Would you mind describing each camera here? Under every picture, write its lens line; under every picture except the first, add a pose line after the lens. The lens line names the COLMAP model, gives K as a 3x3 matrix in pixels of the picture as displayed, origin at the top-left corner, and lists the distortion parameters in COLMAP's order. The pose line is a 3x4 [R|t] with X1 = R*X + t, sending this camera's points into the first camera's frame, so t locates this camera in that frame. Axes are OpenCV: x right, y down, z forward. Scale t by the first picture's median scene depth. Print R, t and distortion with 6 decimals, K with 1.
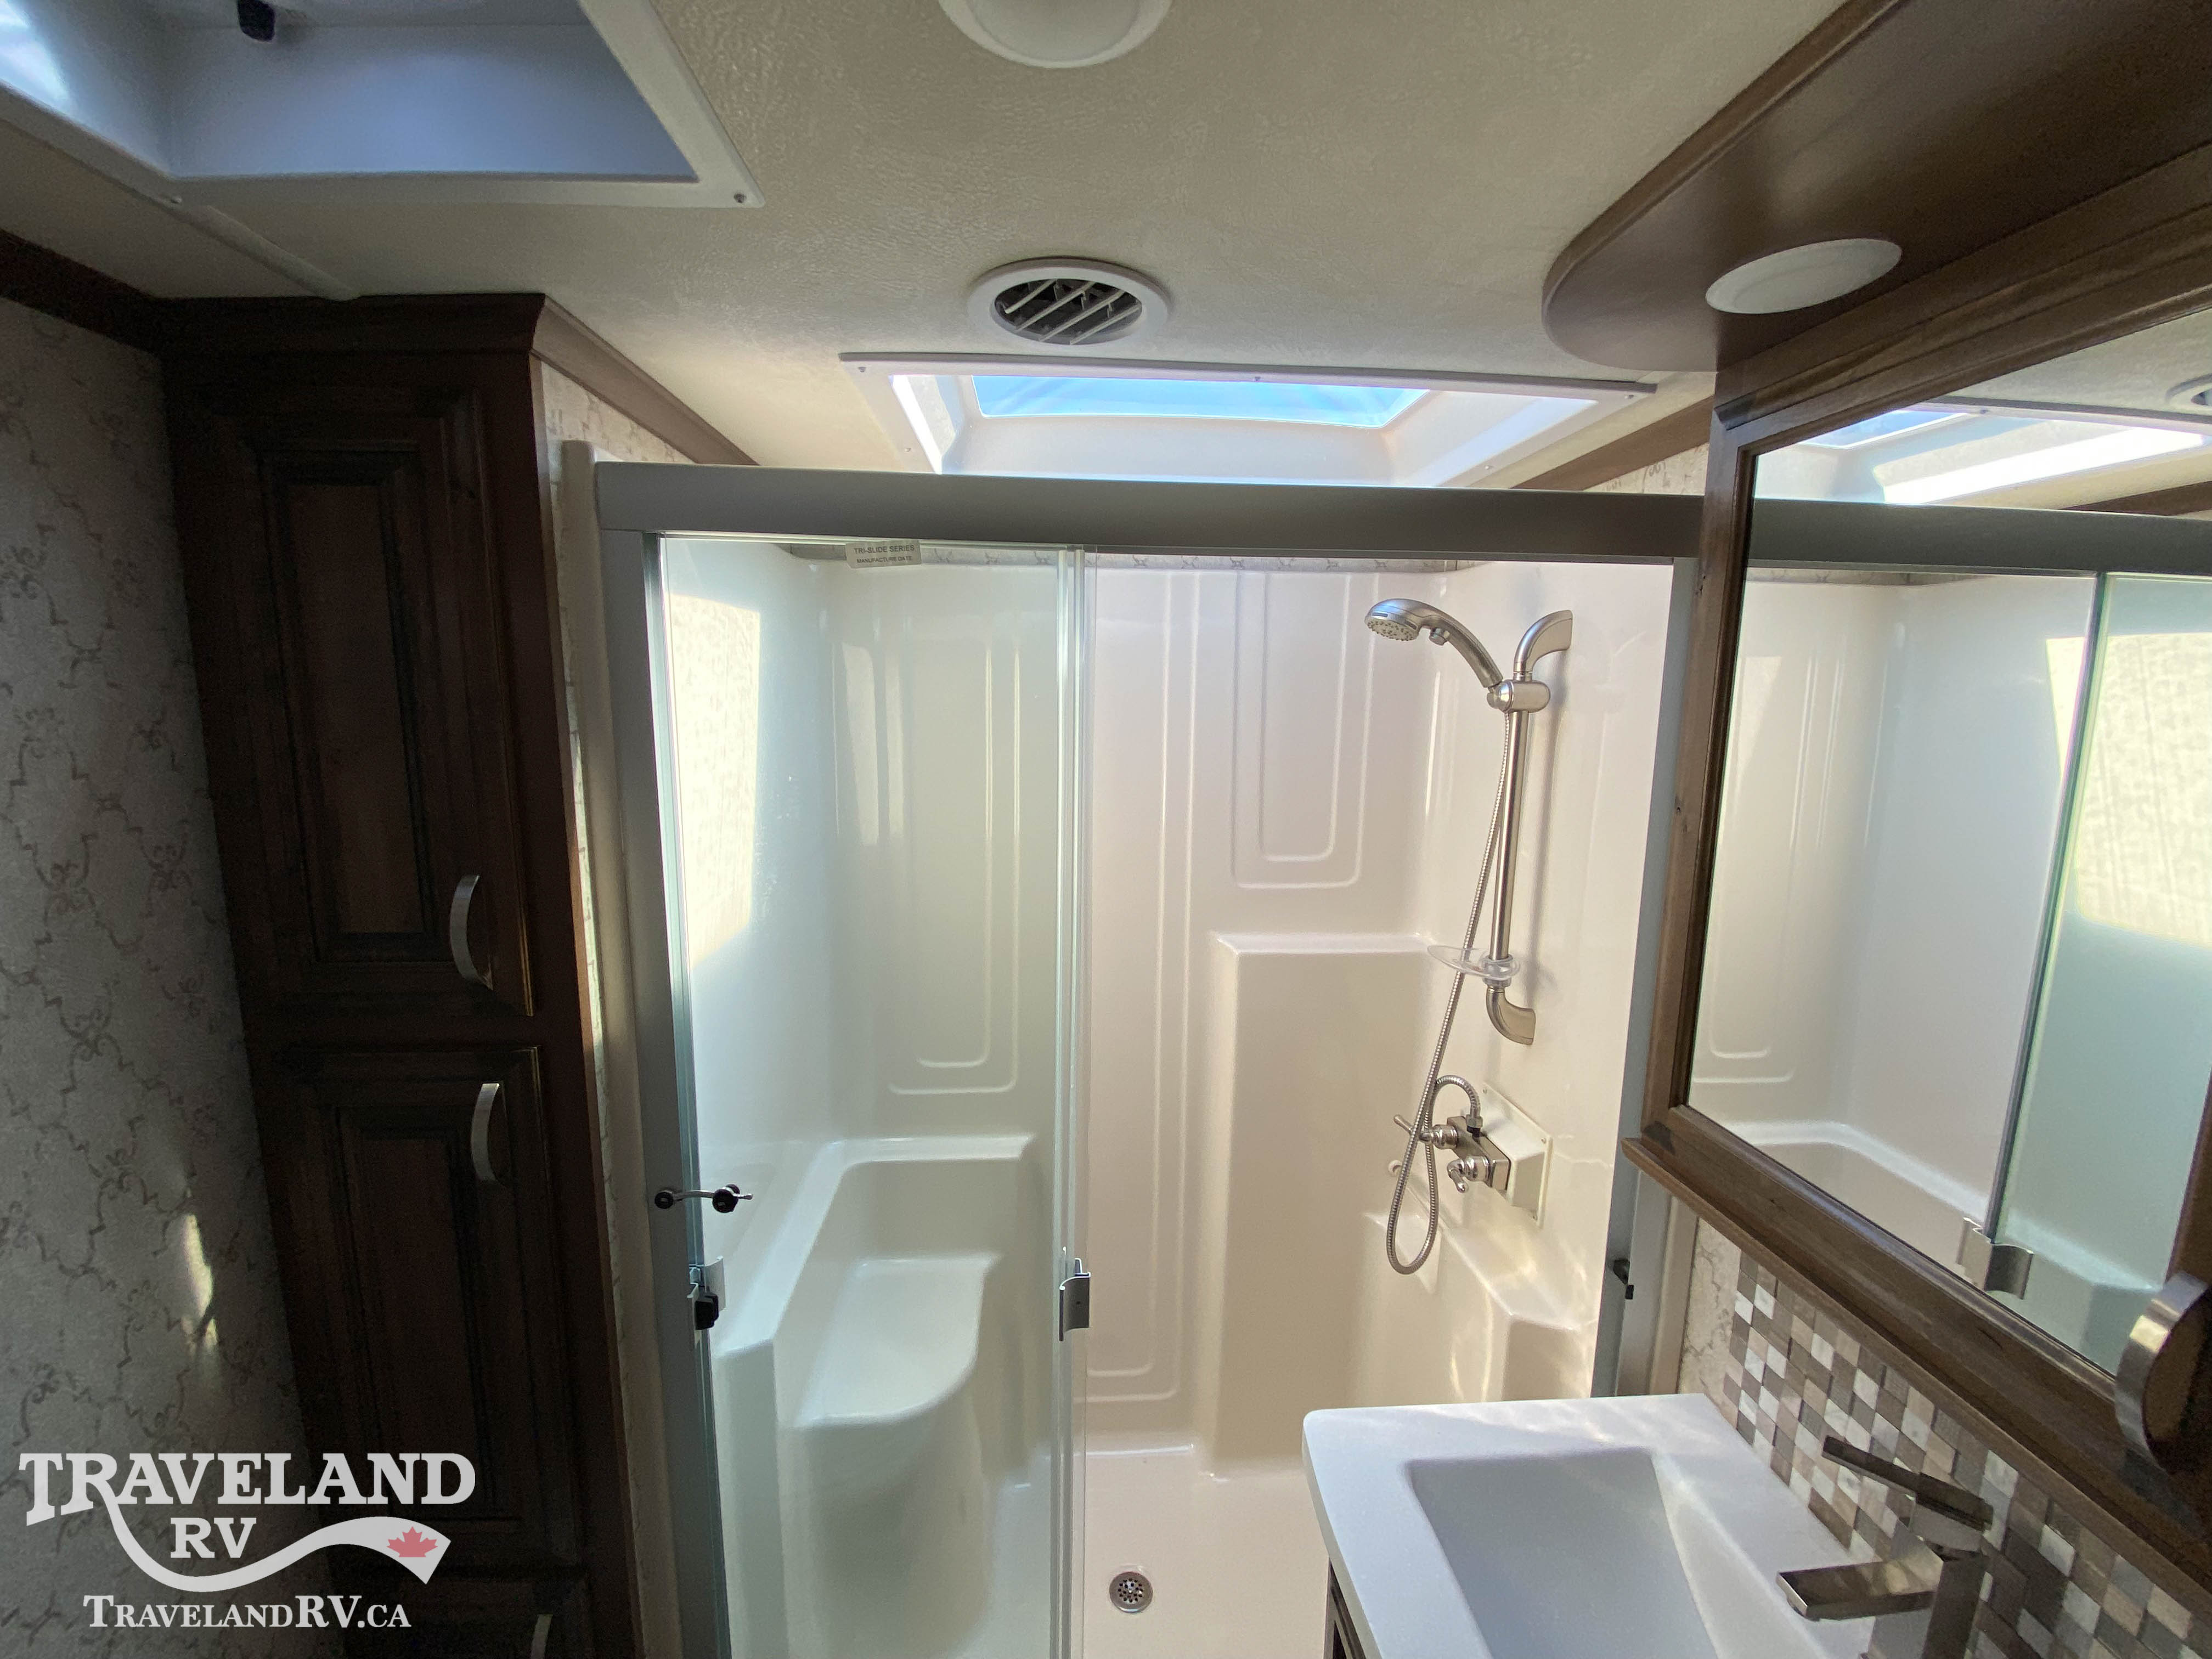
lens RADIAL K [[885.5, 0, 1096.5], [0, 885.5, 814.0], [0, 0, 1]] dist [0.005337, -0.013480]
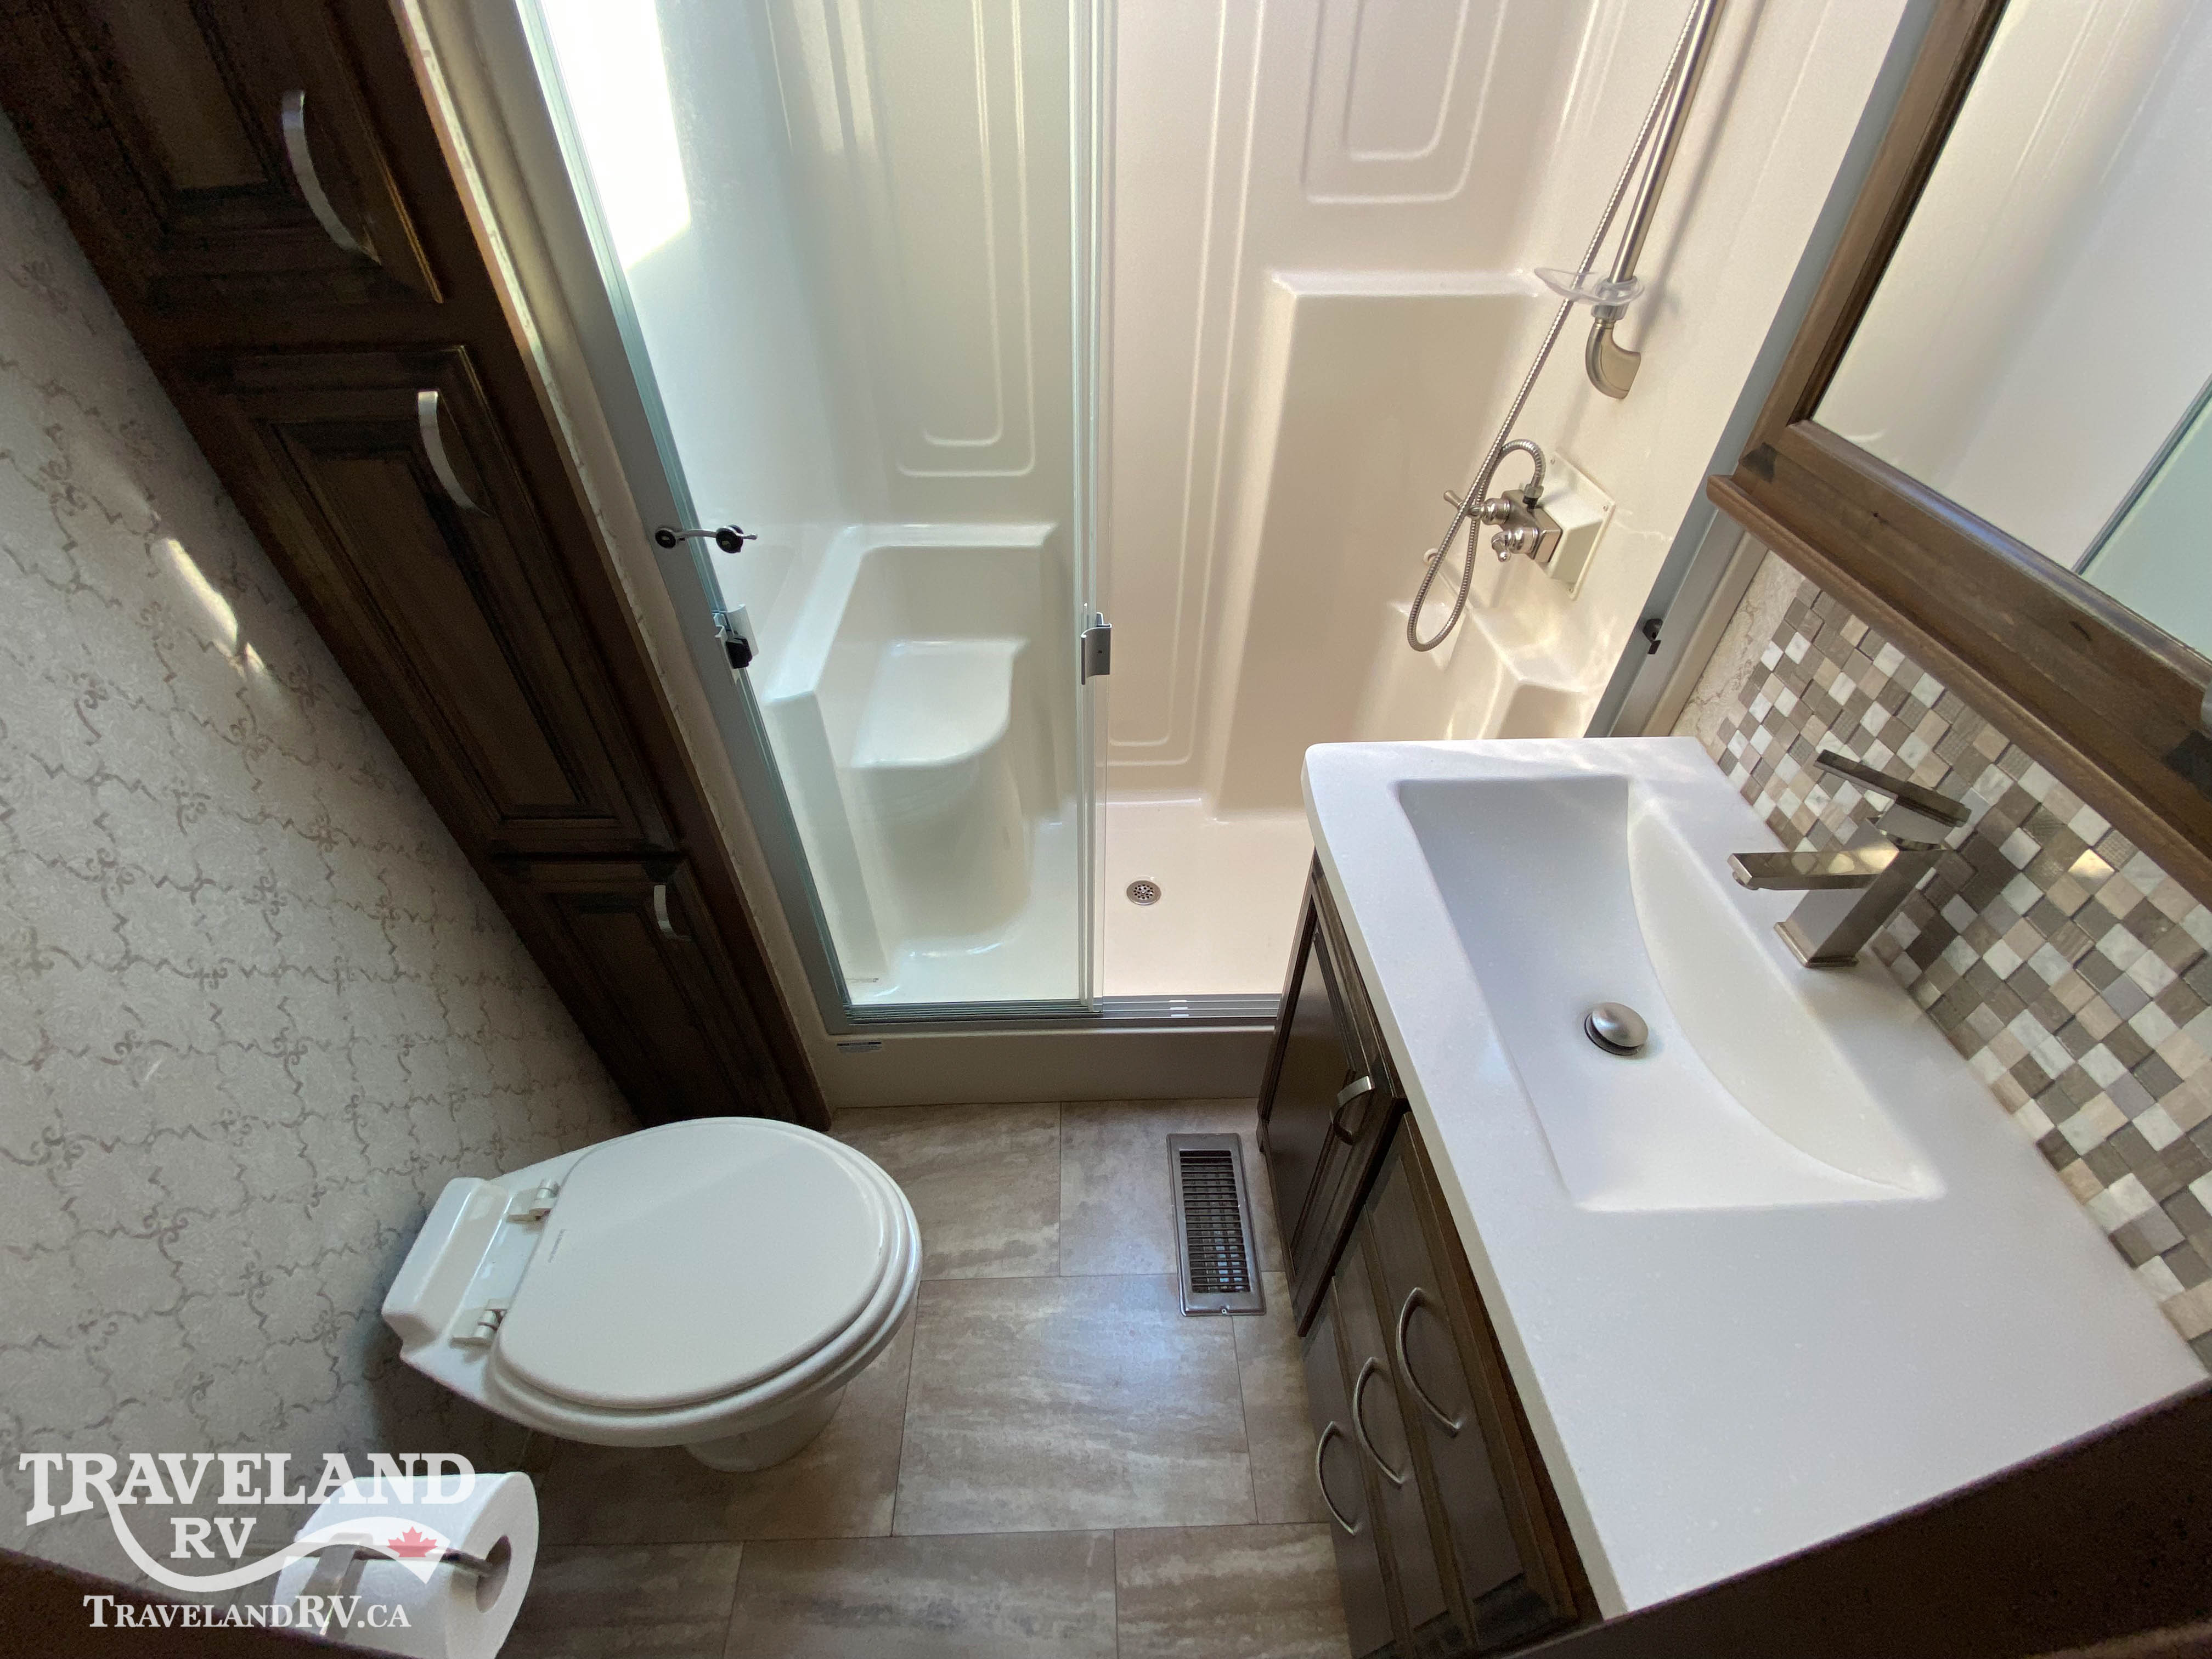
lens RADIAL K [[885.5, 0, 1104.4], [0, 885.5, 809.7], [0, 0, 1]] dist [0.005337, -0.013480]
pose [[0.999626, 0.019235, -0.019454, 0.008302], [-0.005032, 0.828252, 0.560333, 0.130146], [0.026891, -0.560025, 0.828039, 0.053423]]
